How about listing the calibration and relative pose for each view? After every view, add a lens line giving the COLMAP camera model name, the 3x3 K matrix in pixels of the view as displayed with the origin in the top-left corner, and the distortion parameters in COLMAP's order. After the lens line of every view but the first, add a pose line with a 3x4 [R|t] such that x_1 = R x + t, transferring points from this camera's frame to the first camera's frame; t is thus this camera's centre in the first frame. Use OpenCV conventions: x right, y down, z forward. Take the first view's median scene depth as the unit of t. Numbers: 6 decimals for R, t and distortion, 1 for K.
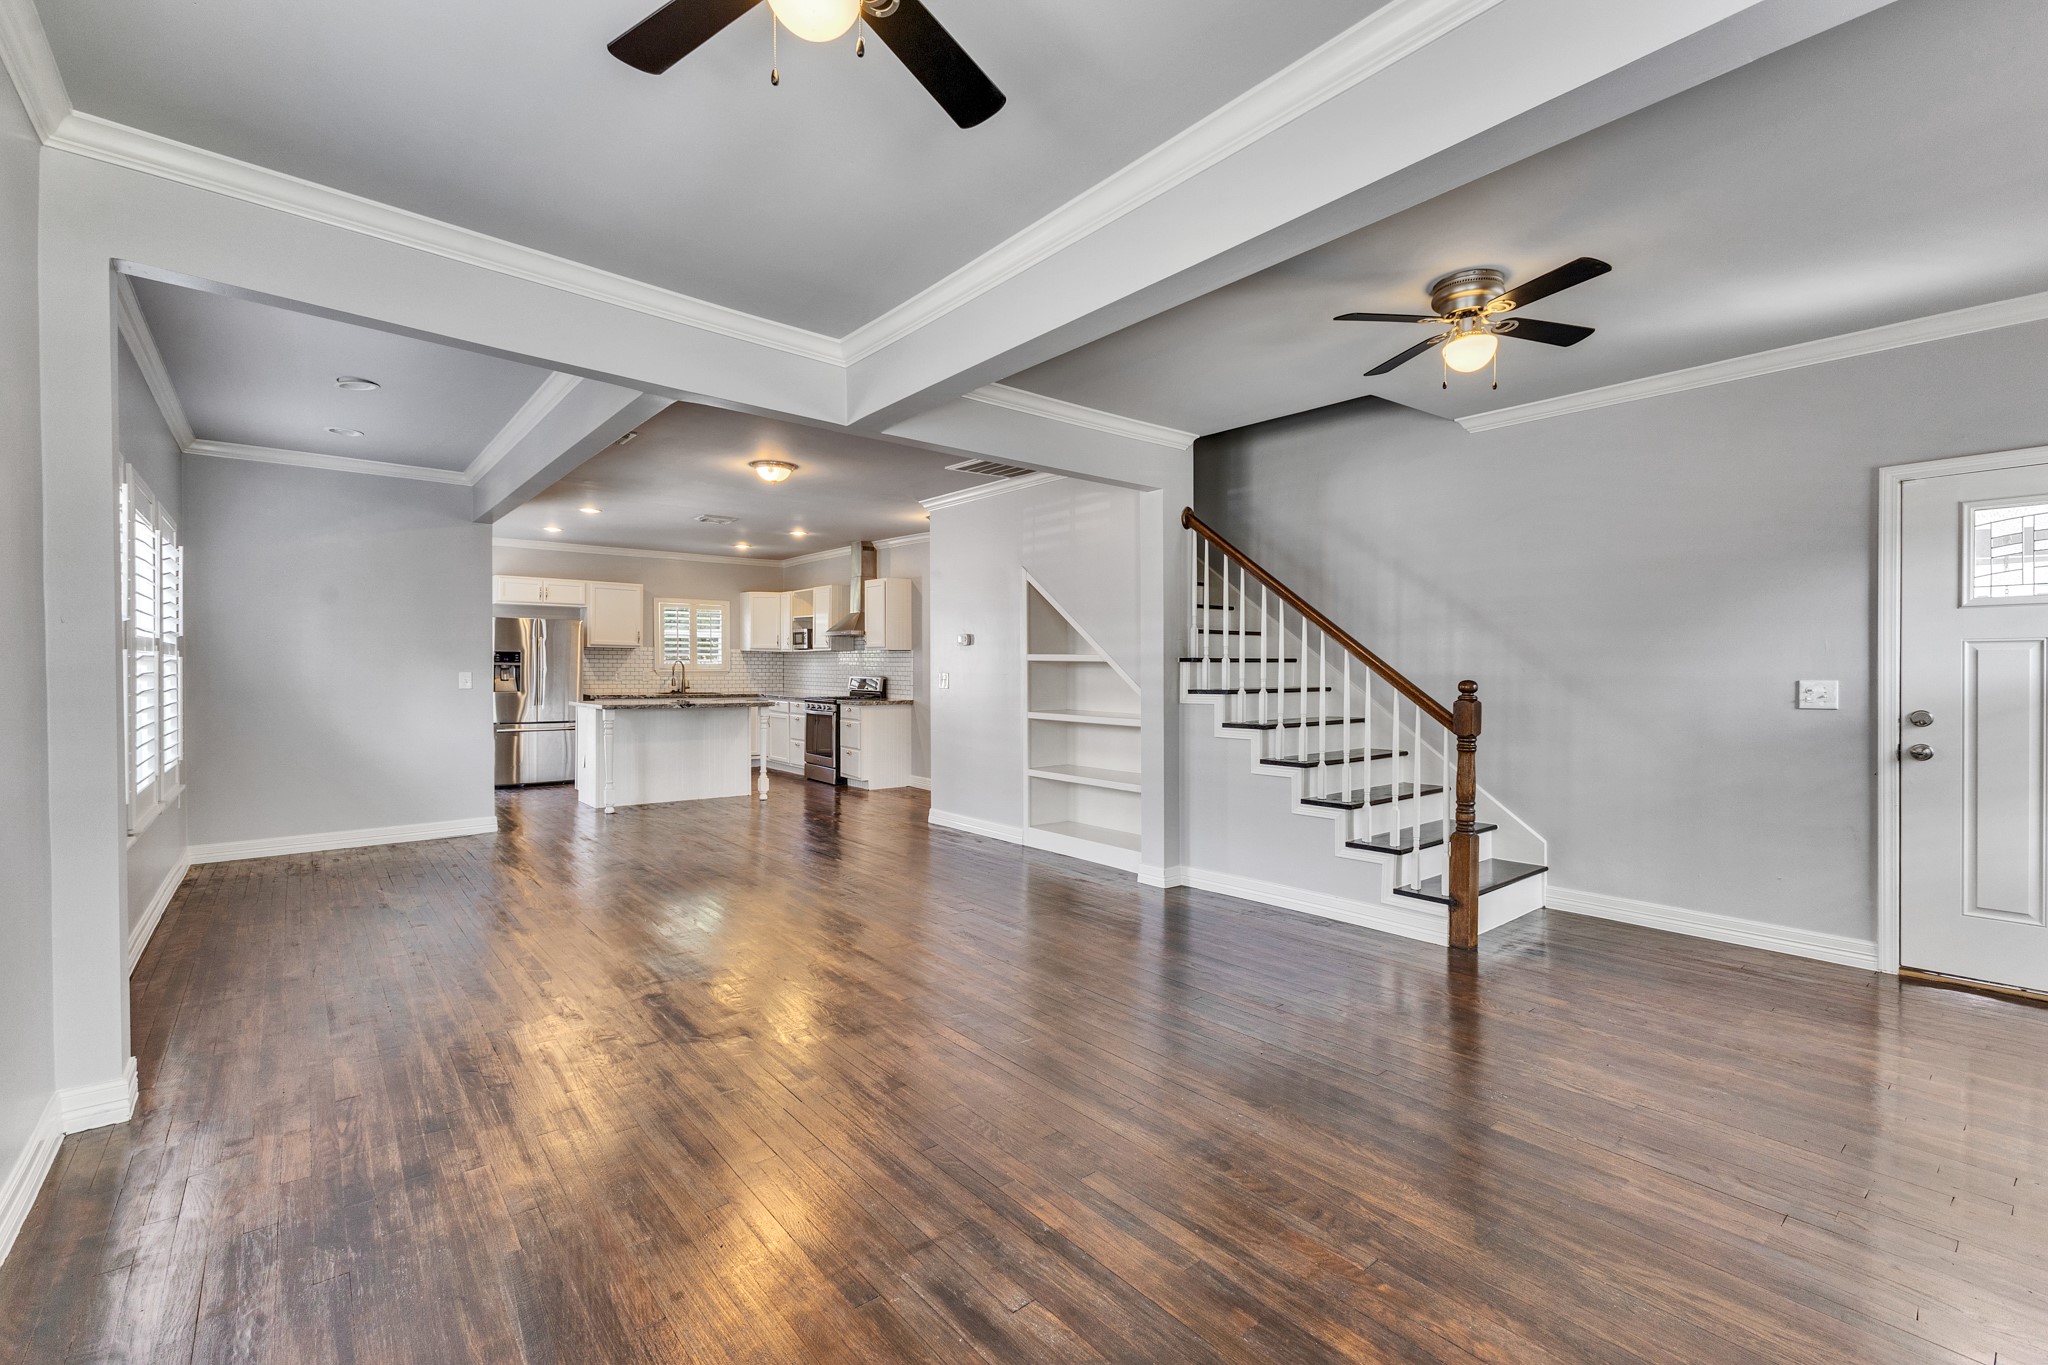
lens RADIAL K [[880.6, 0, 1025.3], [0, 880.6, 682.6], [0, 0, 1]] dist [0.011410, -0.001664]
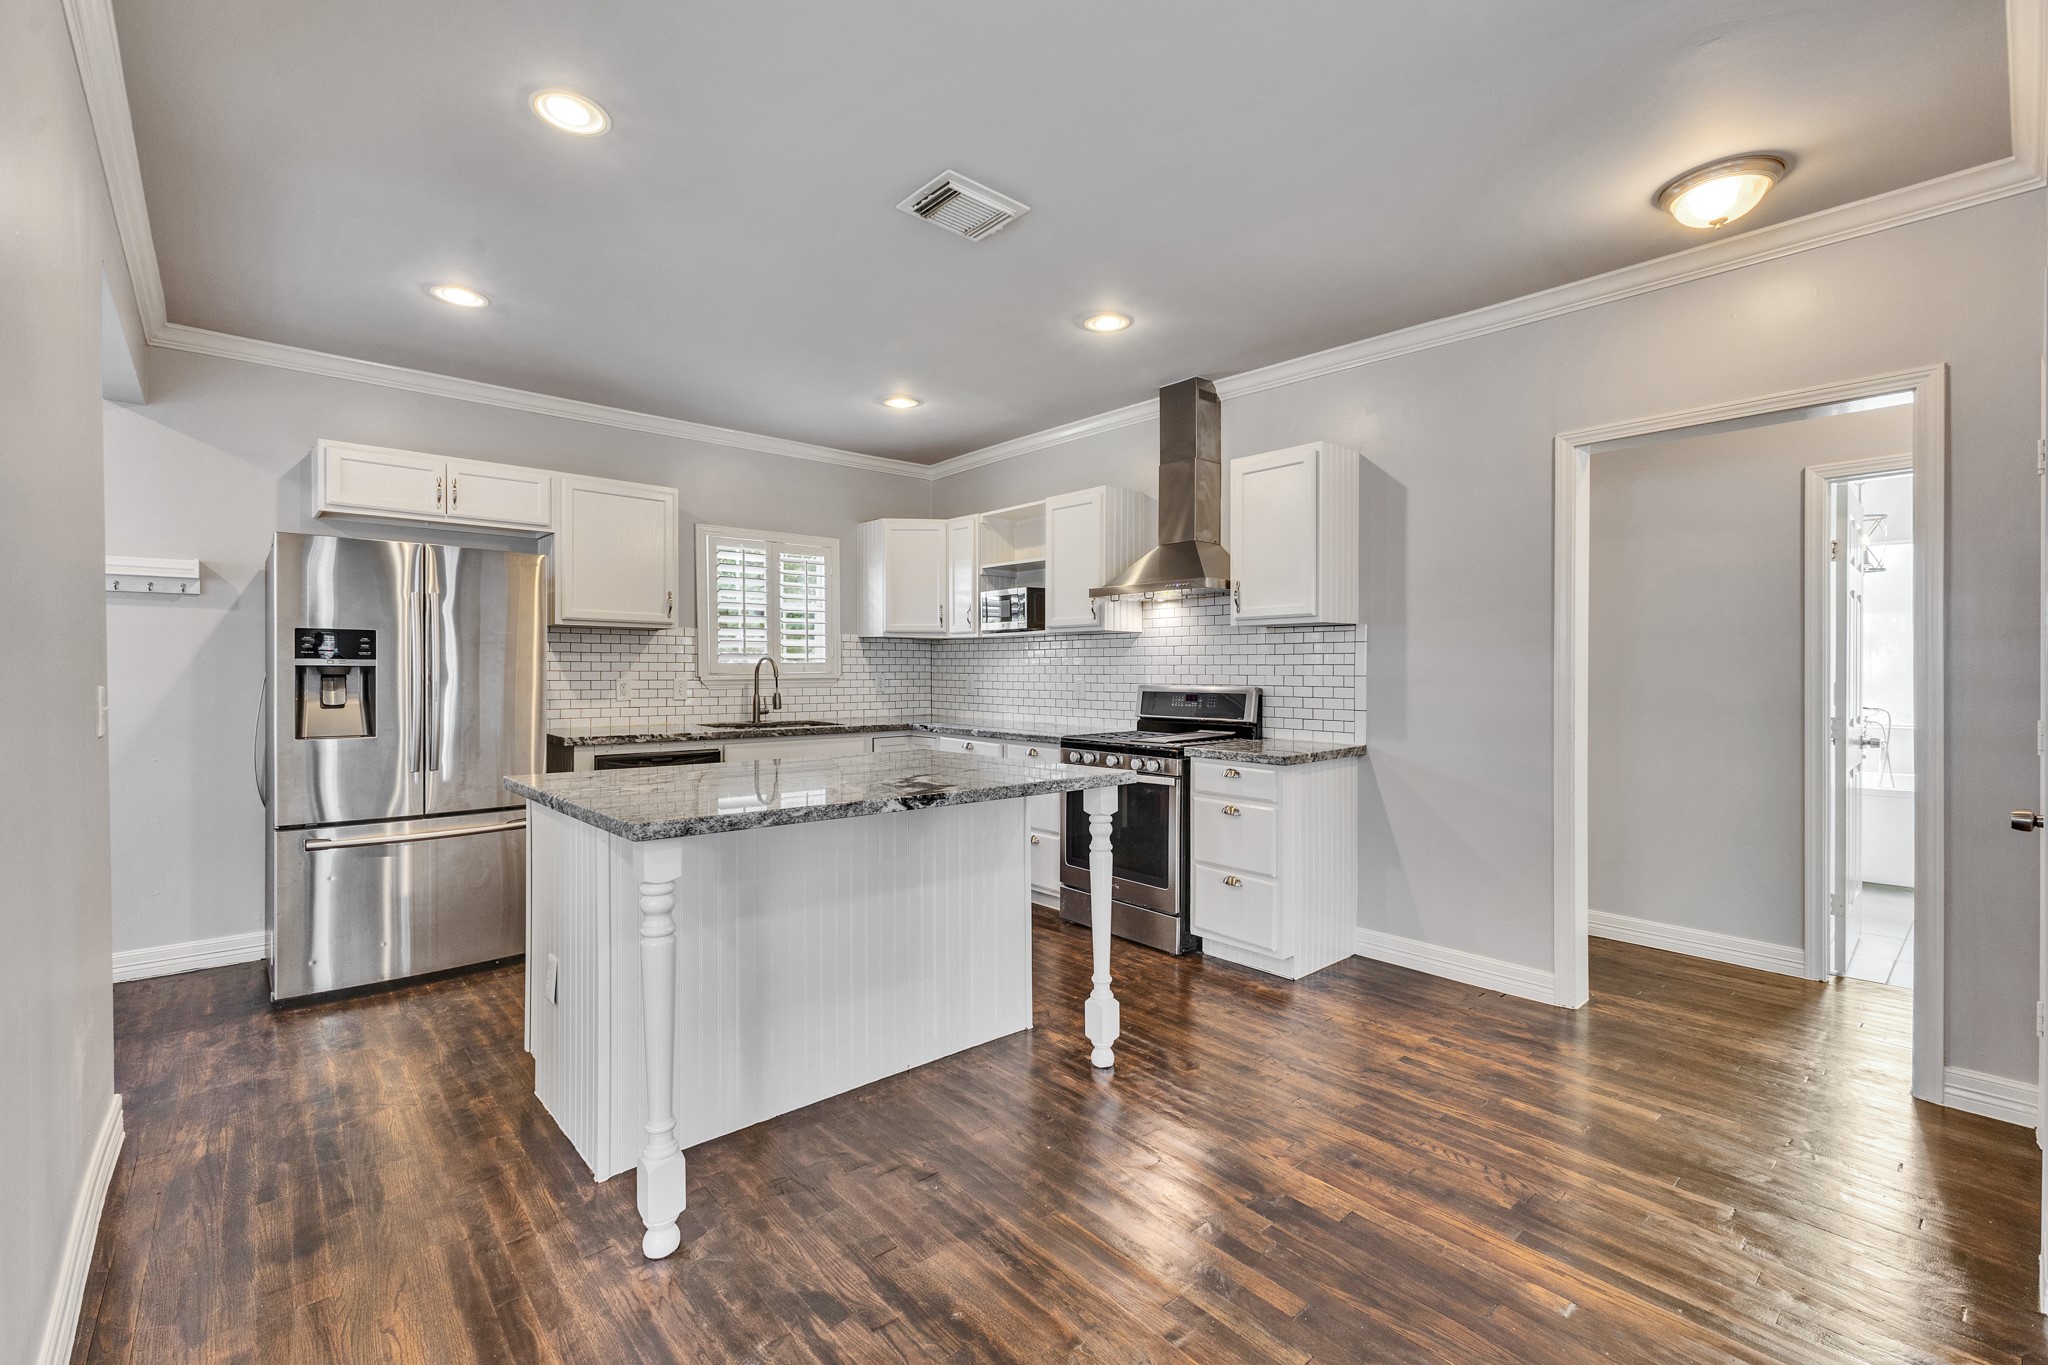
lens RADIAL K [[880.6, 0, 1022.8], [0, 880.6, 677.2], [0, 0, 1]] dist [0.011410, -0.001664]
pose [[0.999352, -0.005726, 0.035529, -0.452648], [0.005983, 0.999957, -0.007129, -0.015416], [-0.035486, 0.007336, 0.999343, 0.894513]]
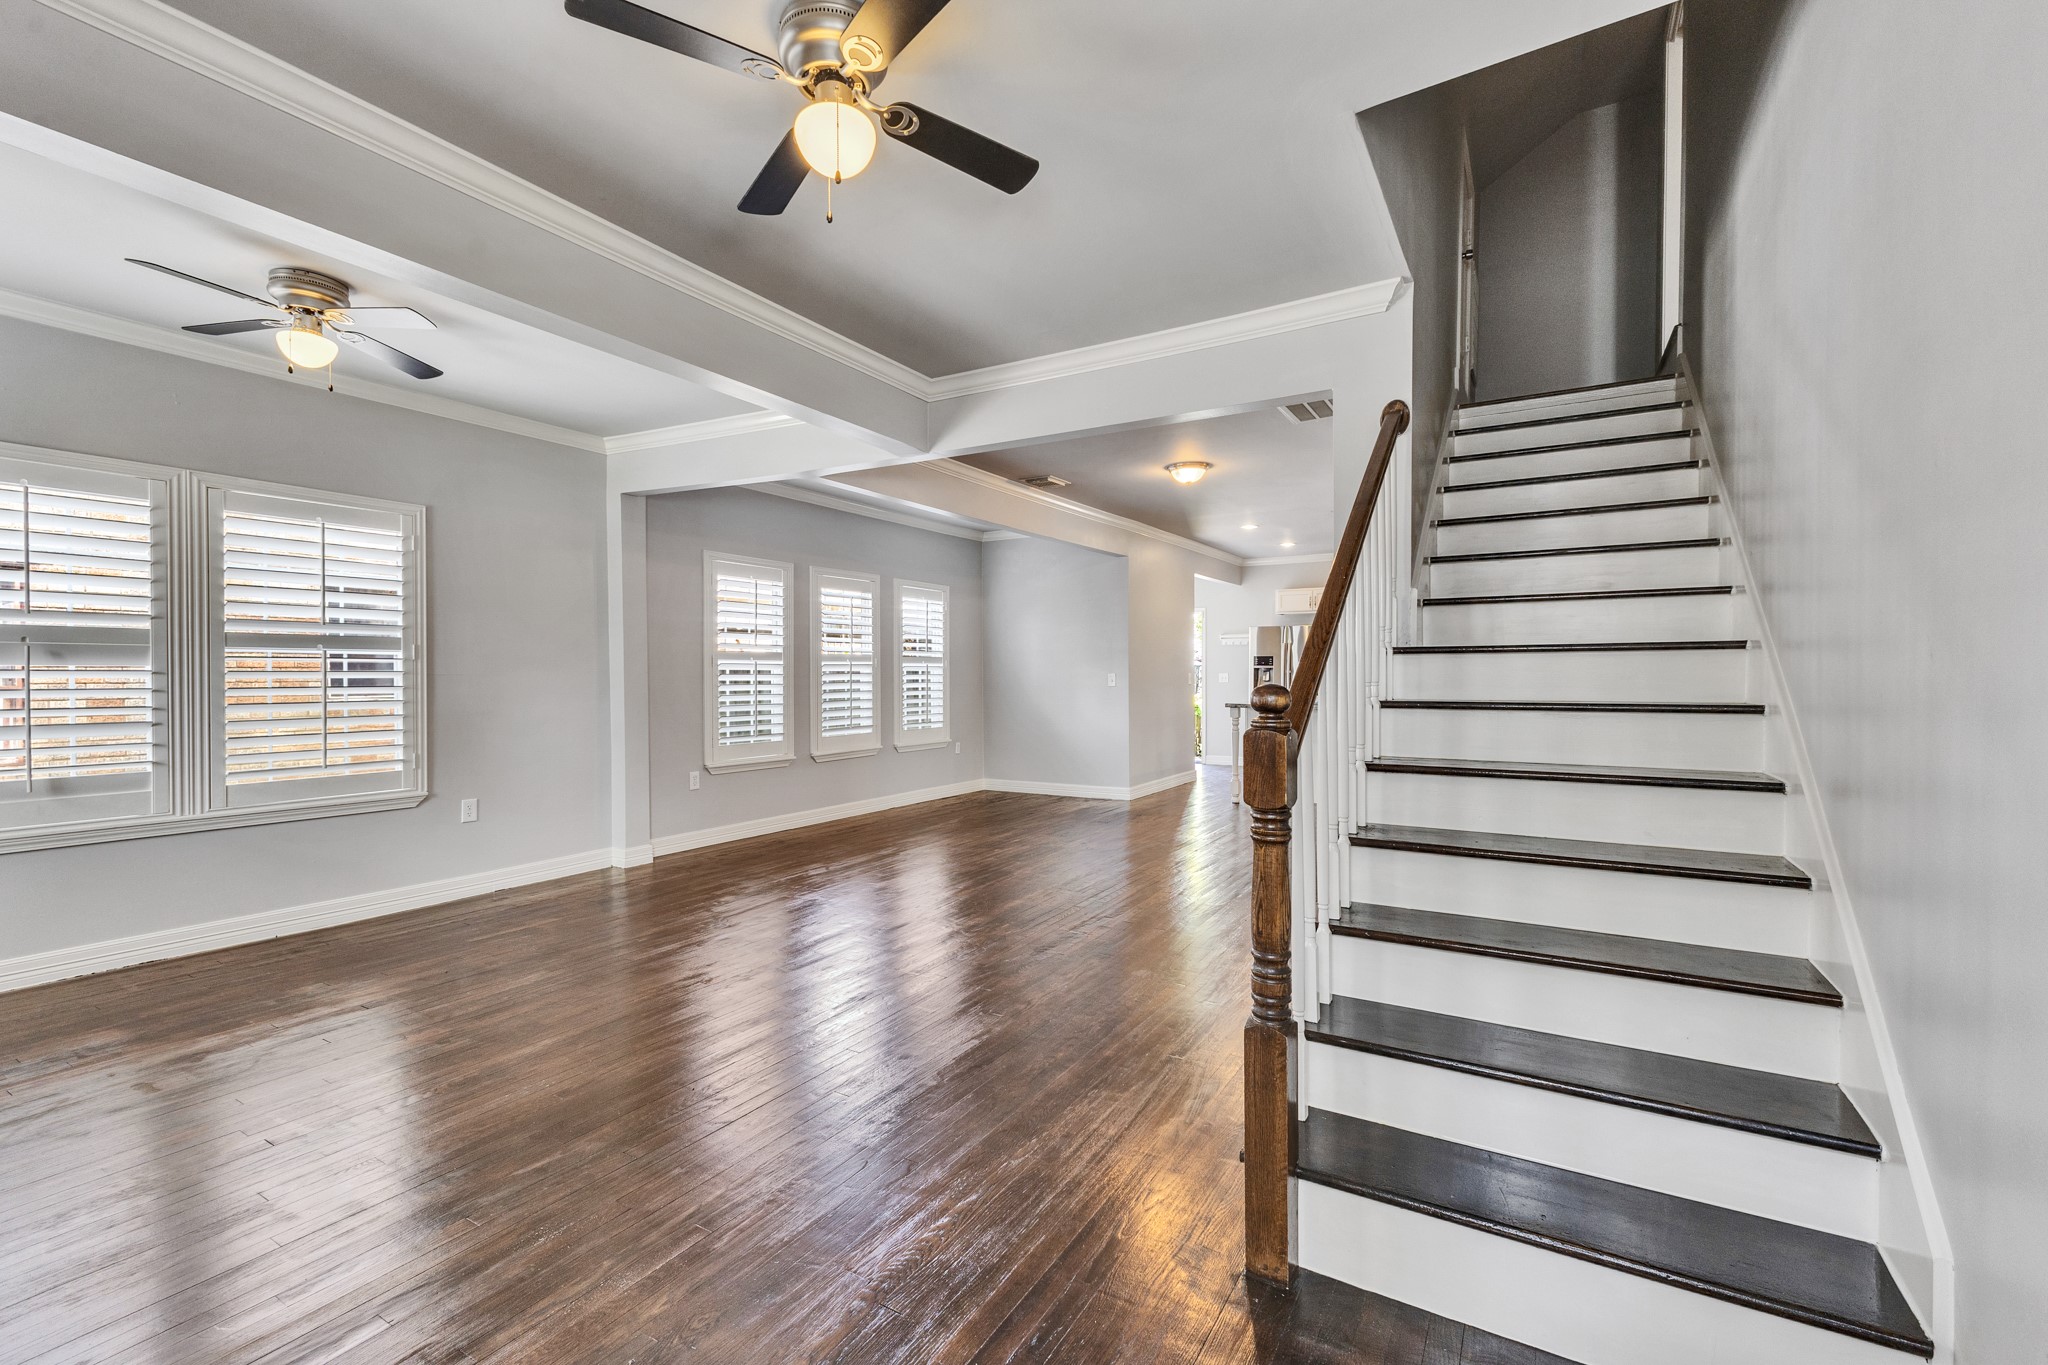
lens RADIAL K [[880.6, 0, 1019.8], [0, 880.6, 675.1], [0, 0, 1]] dist [0.011410, -0.001664]
pose [[0.333065, 0.001010, -0.942903, 0.560787], [-0.013417, 0.999903, -0.003668, -0.002758], [0.942808, 0.013872, 0.333046, 0.459784]]
